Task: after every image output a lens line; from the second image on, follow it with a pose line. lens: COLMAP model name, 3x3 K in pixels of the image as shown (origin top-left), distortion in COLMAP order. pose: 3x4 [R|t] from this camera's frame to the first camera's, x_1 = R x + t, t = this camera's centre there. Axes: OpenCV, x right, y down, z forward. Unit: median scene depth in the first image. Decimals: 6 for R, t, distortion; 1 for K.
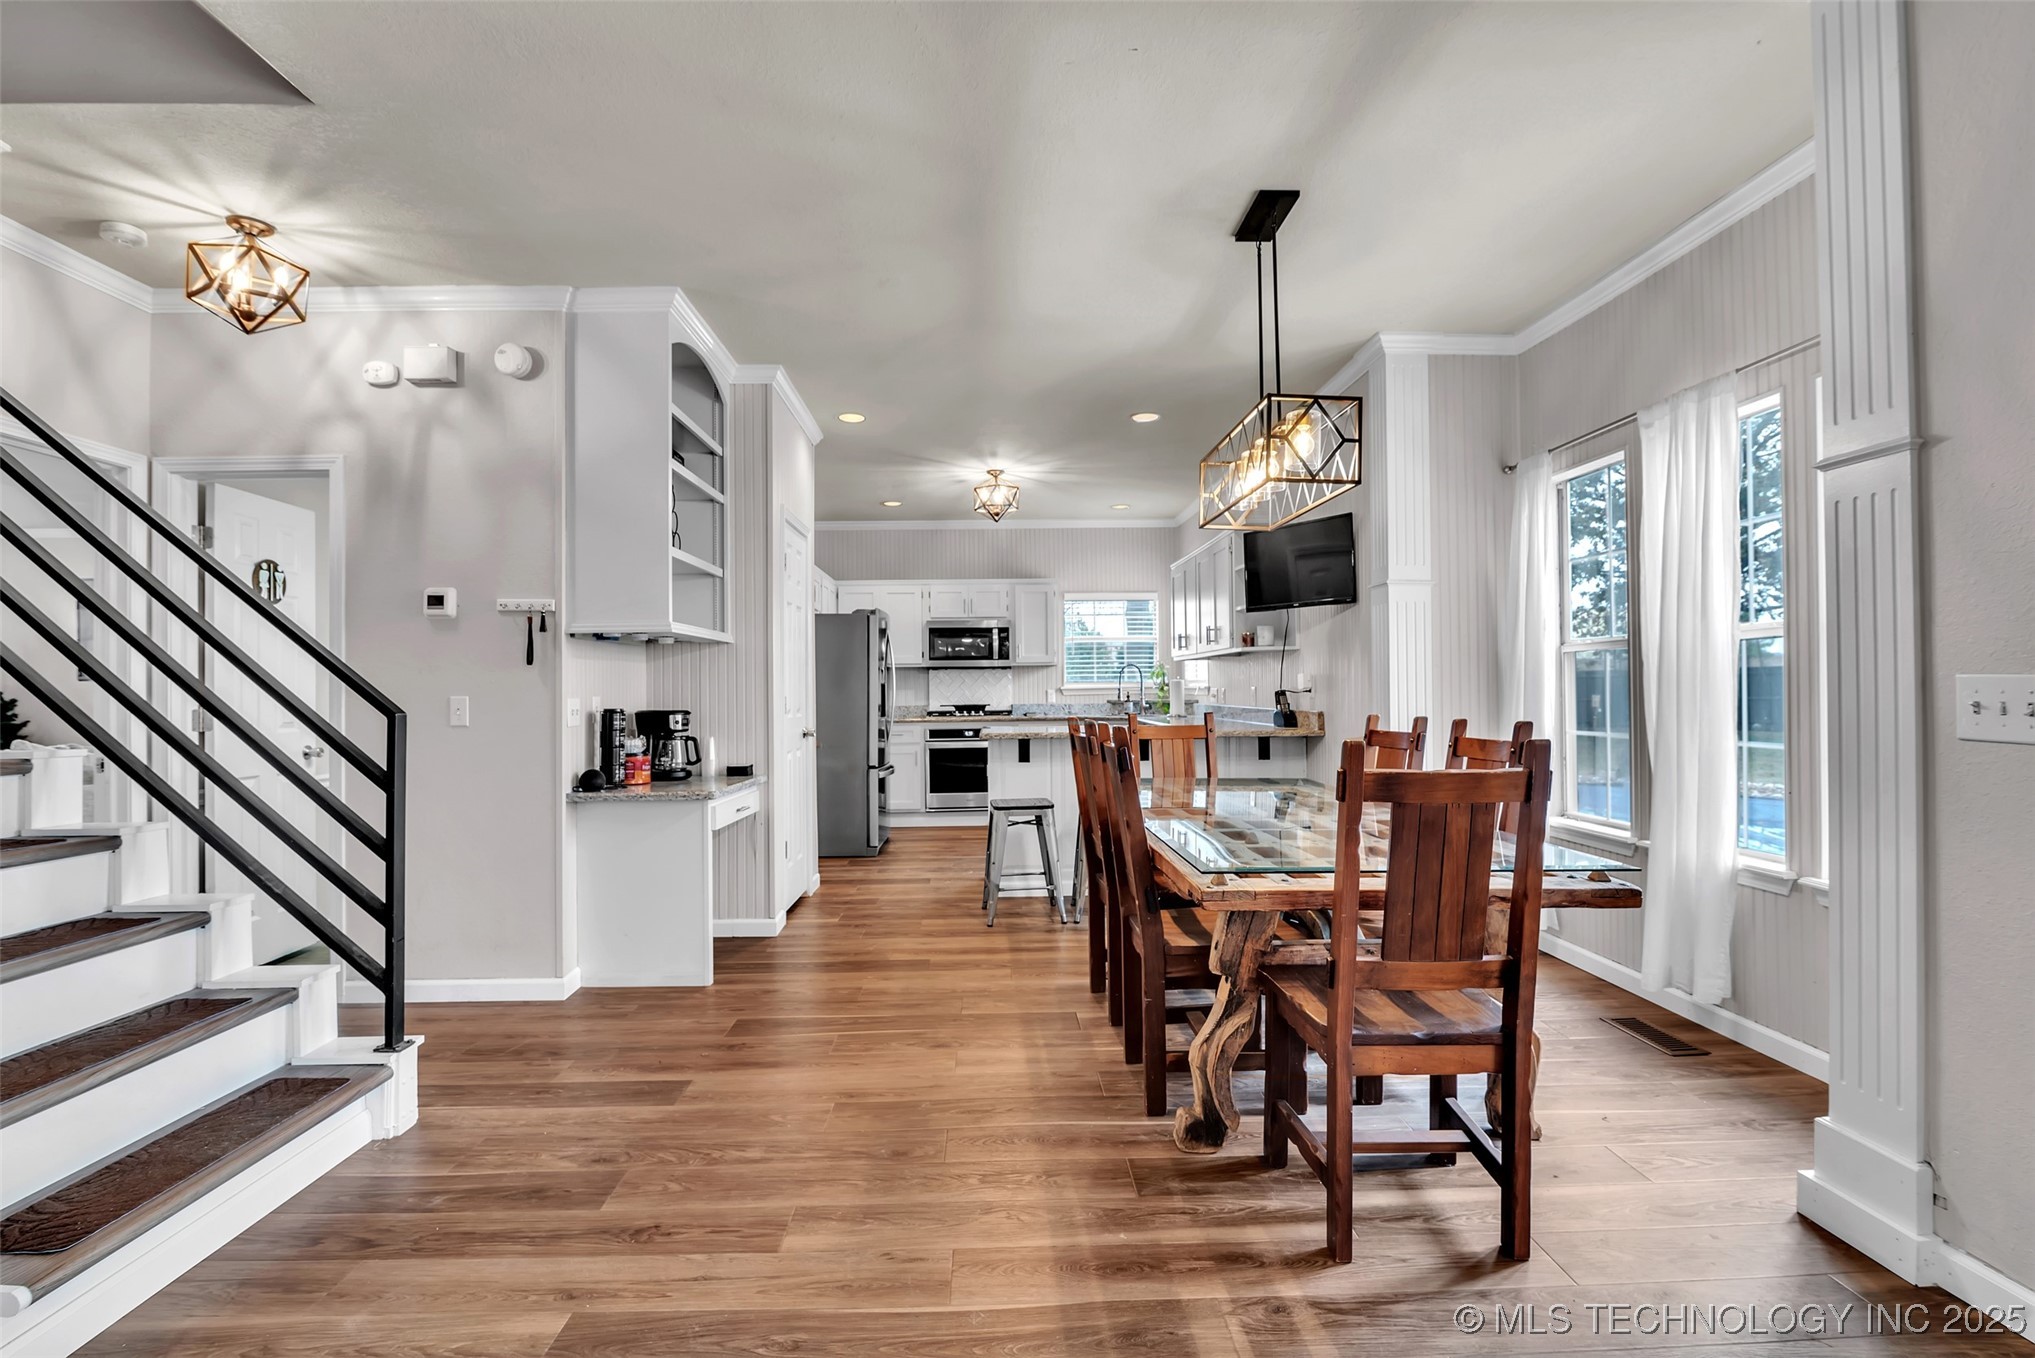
lens RADIAL K [[945.7, 0, 982.9], [0, 945.7, 679.7], [0, 0, 1]] dist [-0.019046, -0.000036]
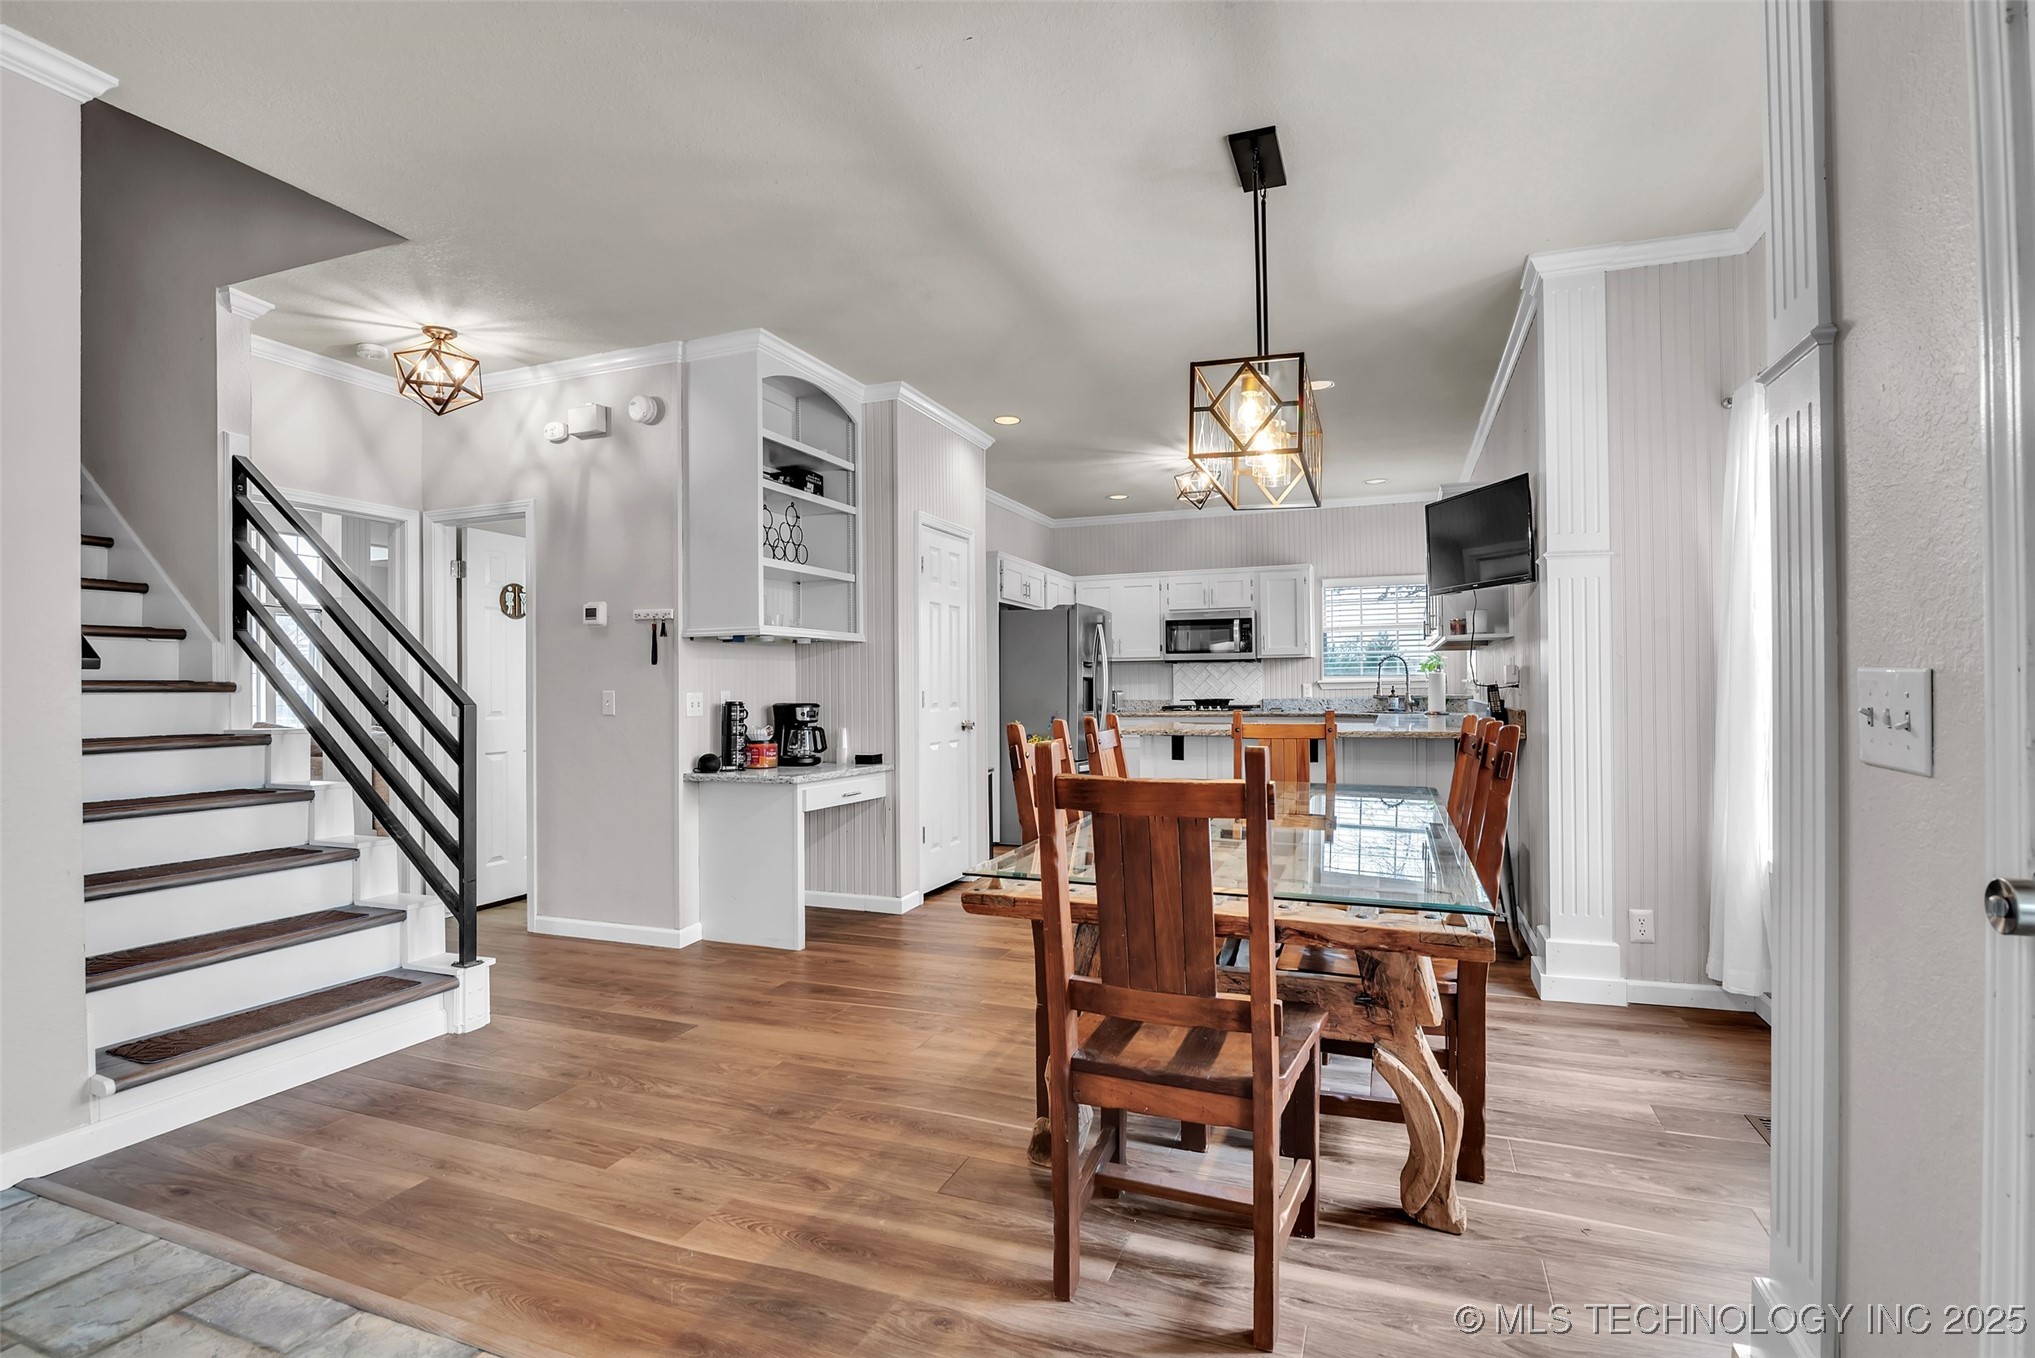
lens RADIAL K [[953.0, 0, 1010.8], [0, 953.0, 679.9], [0, 0, 1]] dist [-0.018665, 0.000990]
pose [[0.923583, -0.001441, -0.383397, 0.383495], [0.004586, 0.999963, 0.007290, -0.002695], [0.383372, -0.008492, 0.923555, 0.060838]]
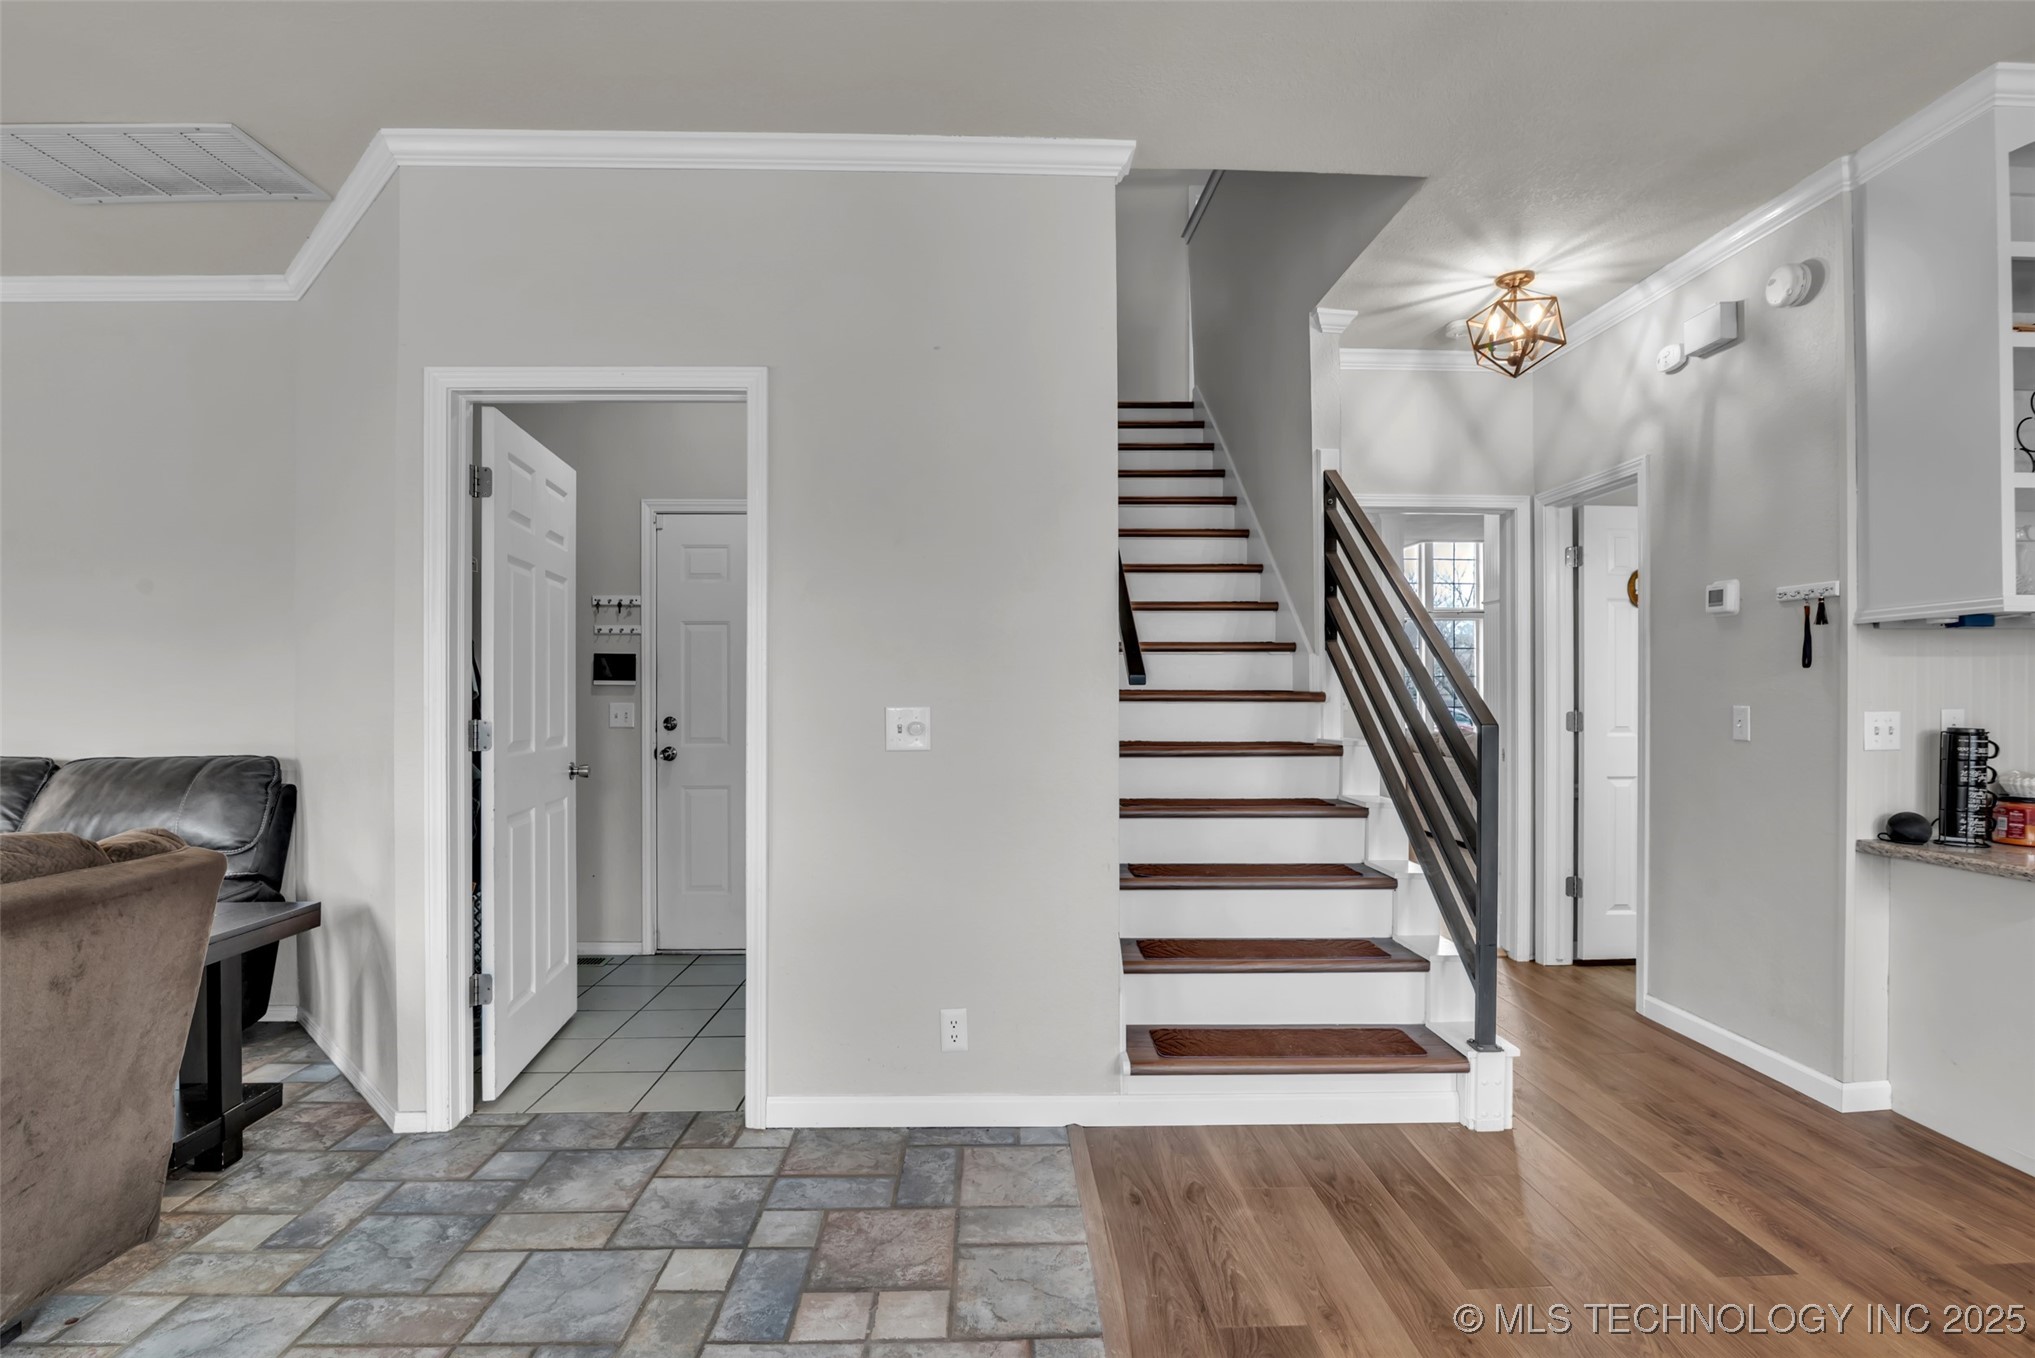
lens RADIAL K [[972.2, 0, 1073.3], [0, 972.2, 690.9], [0, 0, 1]] dist [-0.020399, 0.000274]
pose [[0.029291, 0.009428, -0.999526, 0.289884], [0.013704, 0.999858, 0.009833, -0.012228], [0.999477, -0.013985, 0.029158, 0.355477]]
